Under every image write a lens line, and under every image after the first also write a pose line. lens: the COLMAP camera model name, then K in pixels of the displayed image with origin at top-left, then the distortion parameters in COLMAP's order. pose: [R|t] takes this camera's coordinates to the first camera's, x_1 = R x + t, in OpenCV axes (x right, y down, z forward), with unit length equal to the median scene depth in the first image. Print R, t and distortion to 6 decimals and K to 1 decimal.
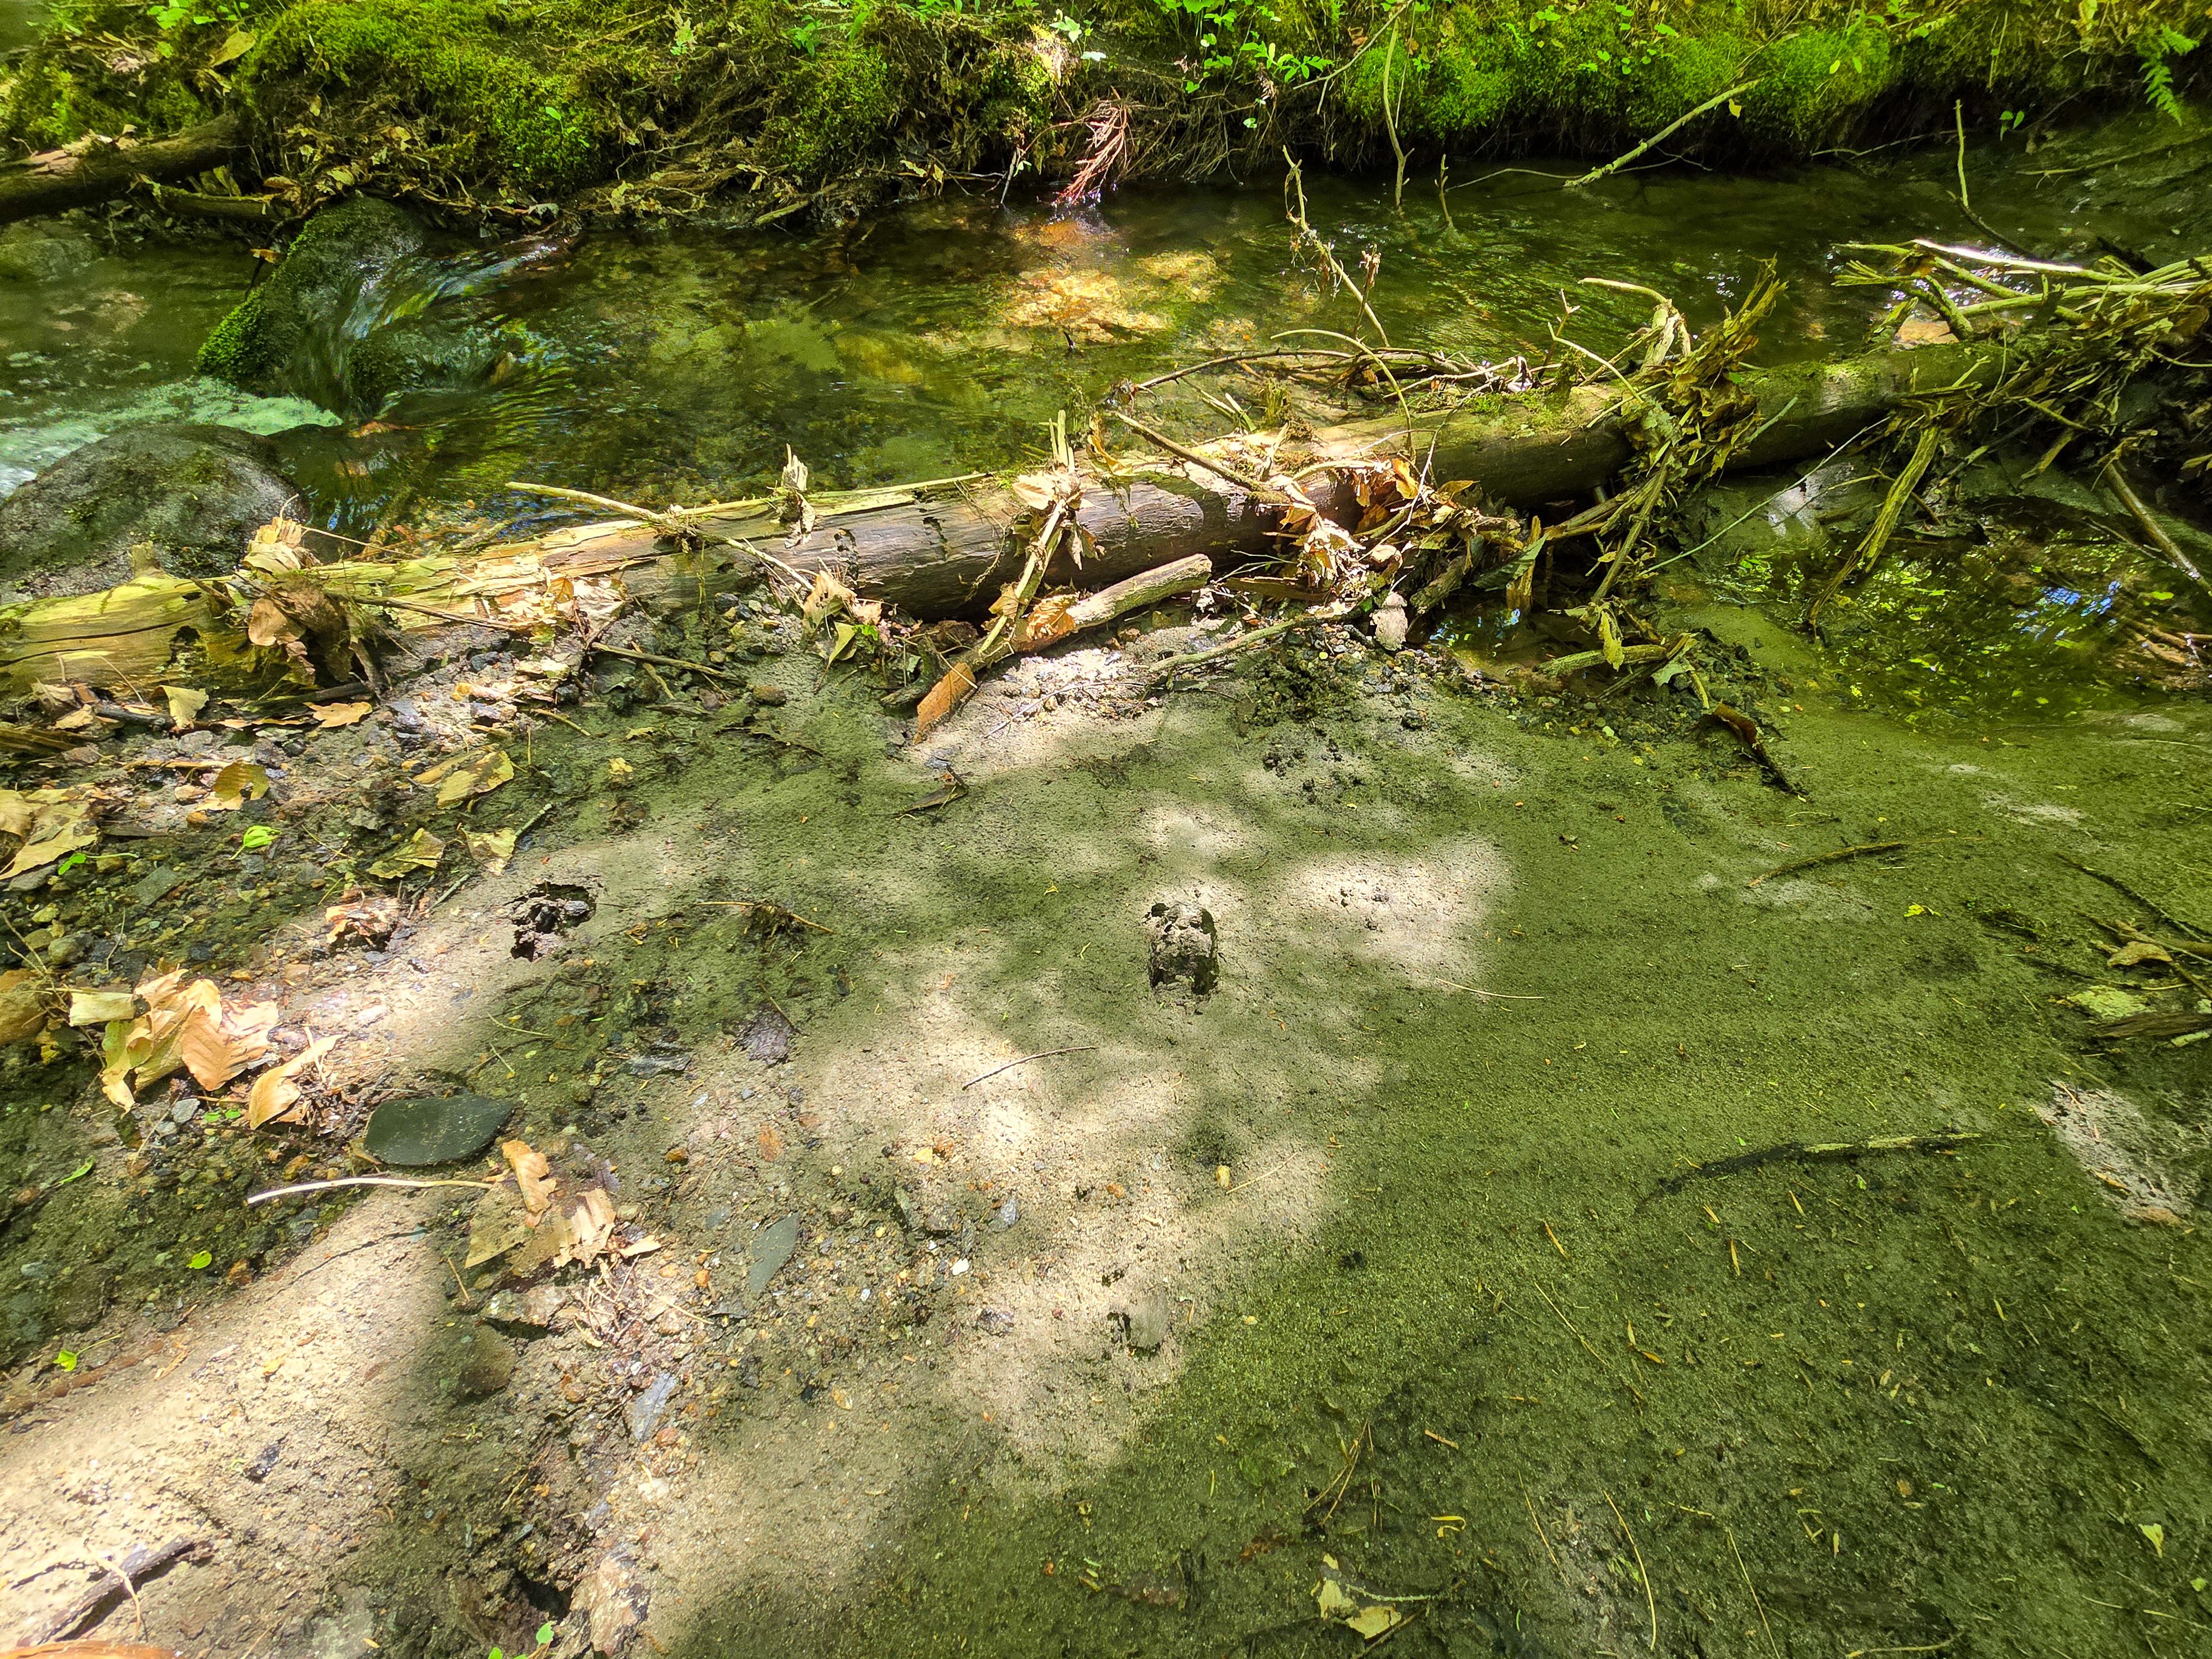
lens RADIAL K [[874.6, 0, 1106.0], [0, 874.6, 829.5], [0, 0, 1]] dist [-0.001965, -0.000705]
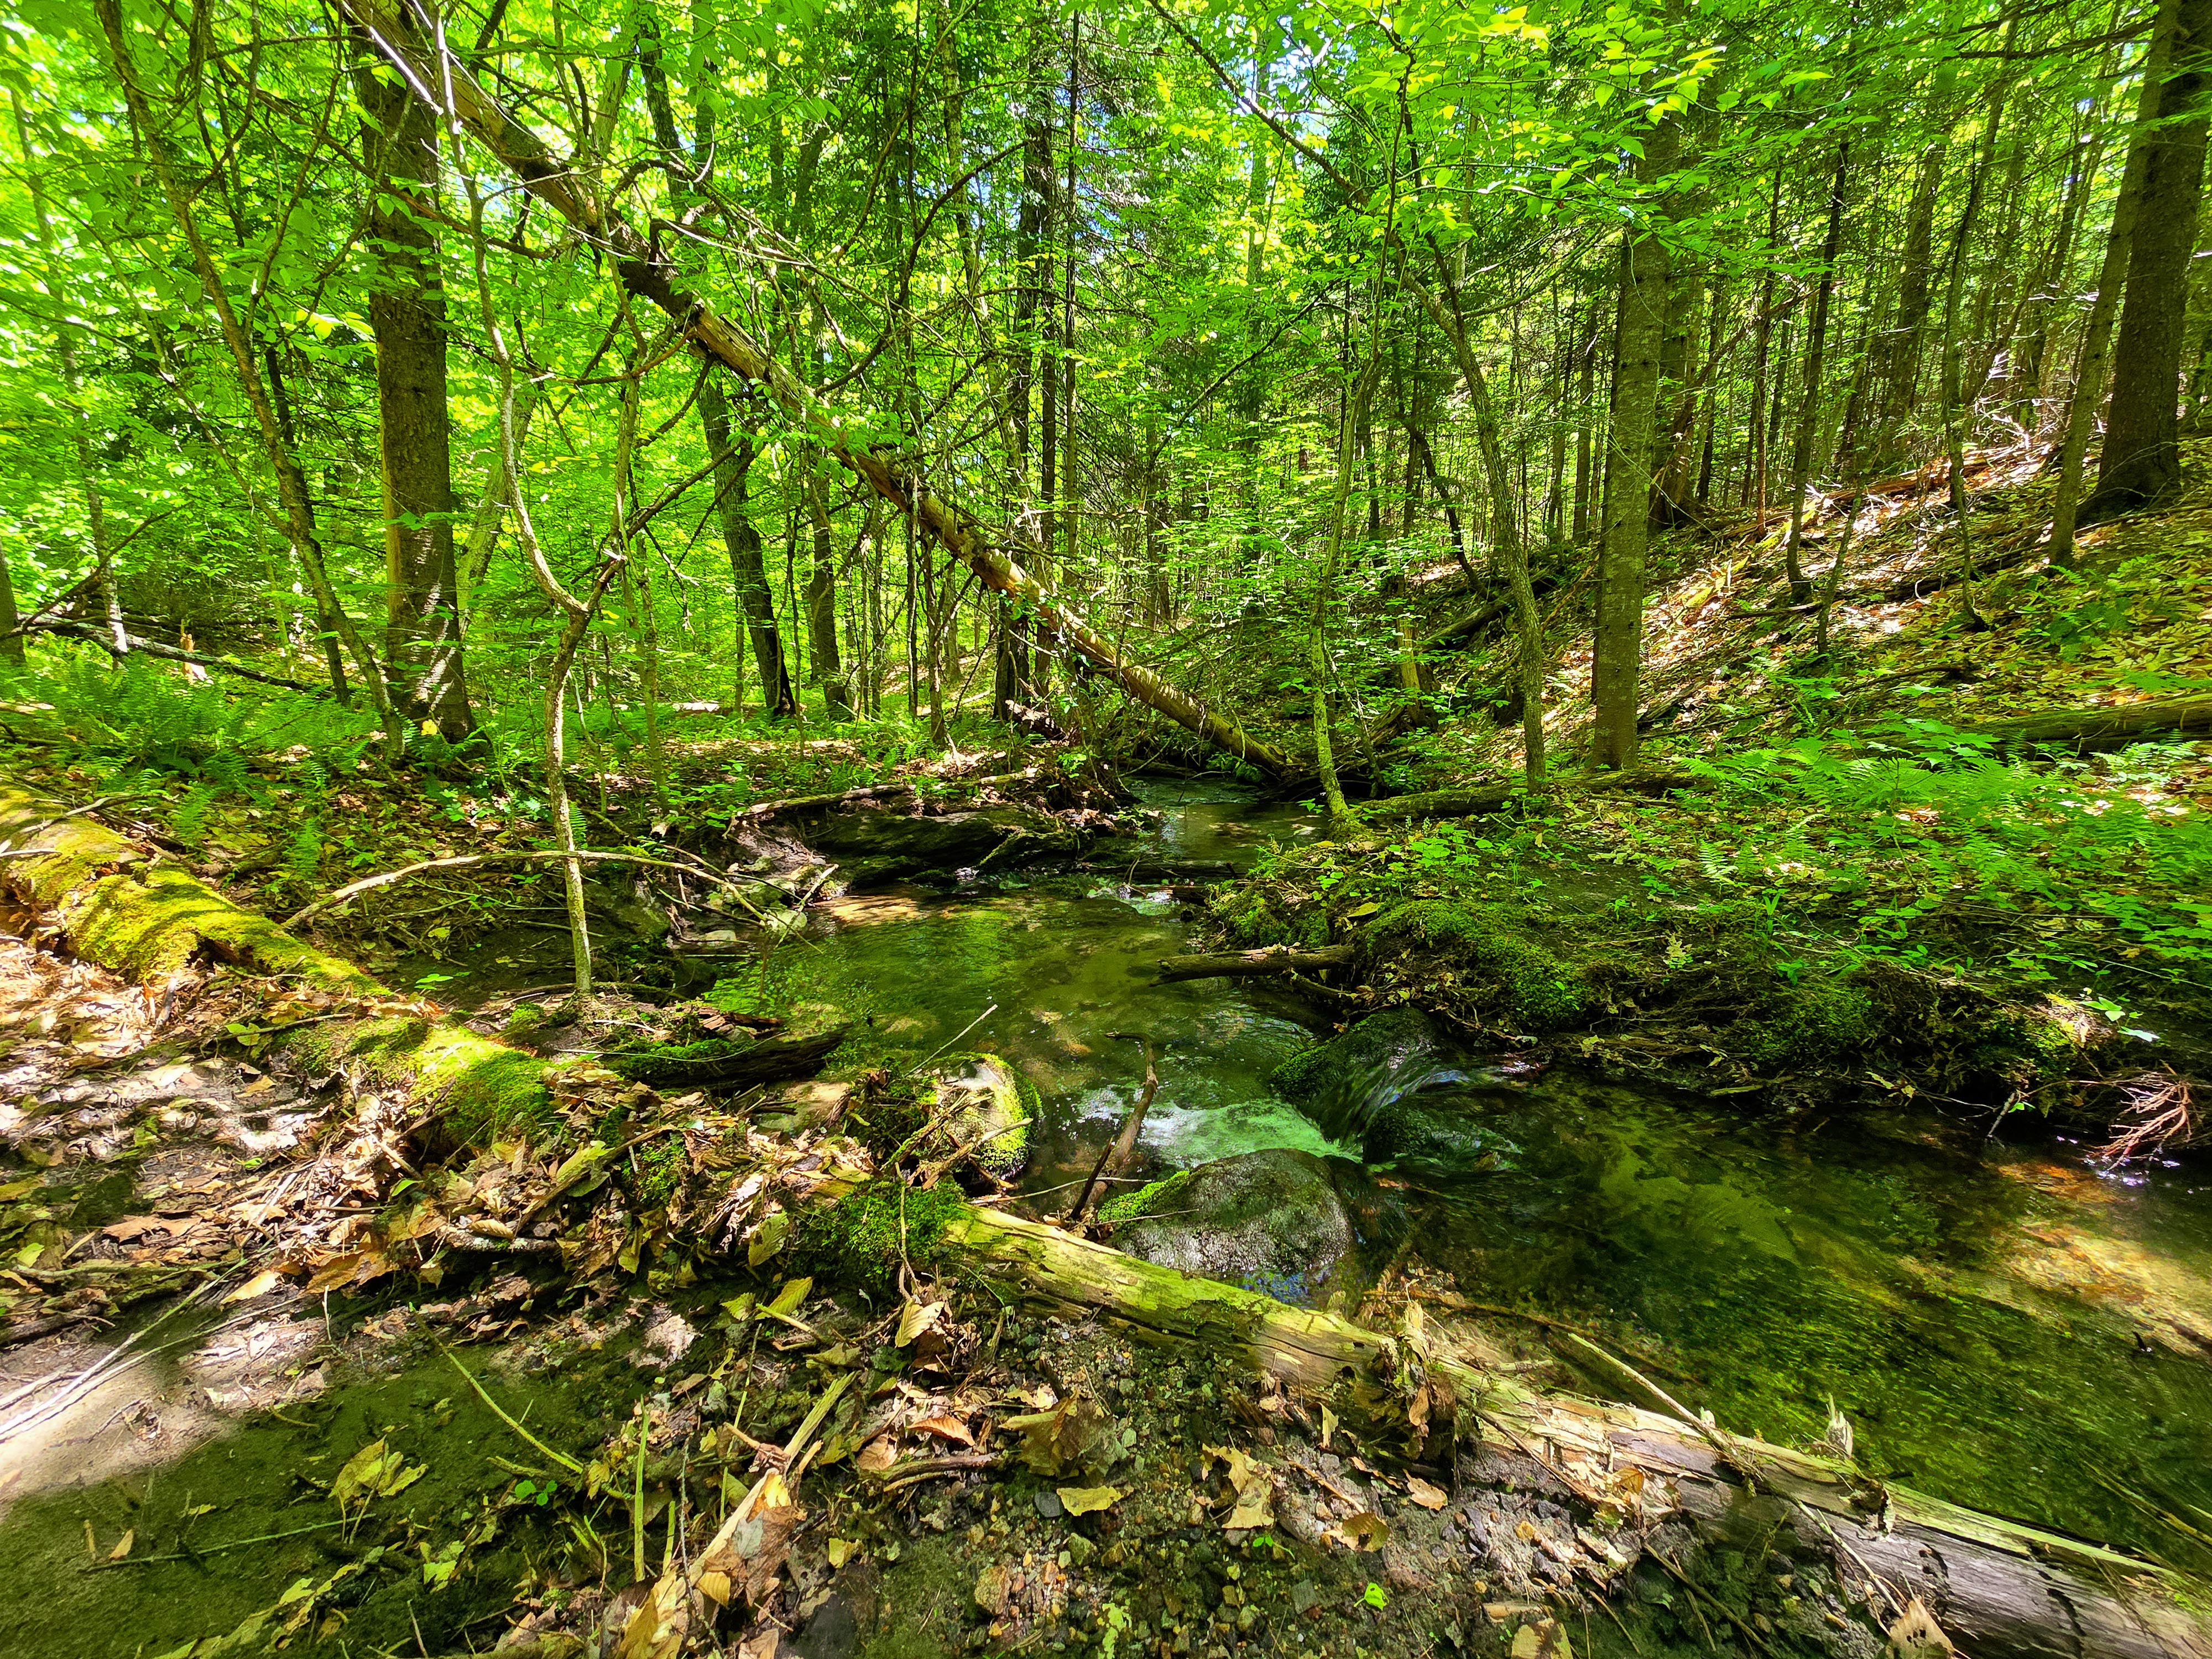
lens RADIAL K [[900.7, 0, 1106.0], [0, 900.7, 829.5], [0, 0, 1]] dist [-0.002388, 0.007258]
pose [[0.733160, 0.109308, -0.671214, -0.260525], [-0.516041, 0.732253, -0.444418, -0.011456], [0.442920, 0.672203, 0.593266, -0.338961]]
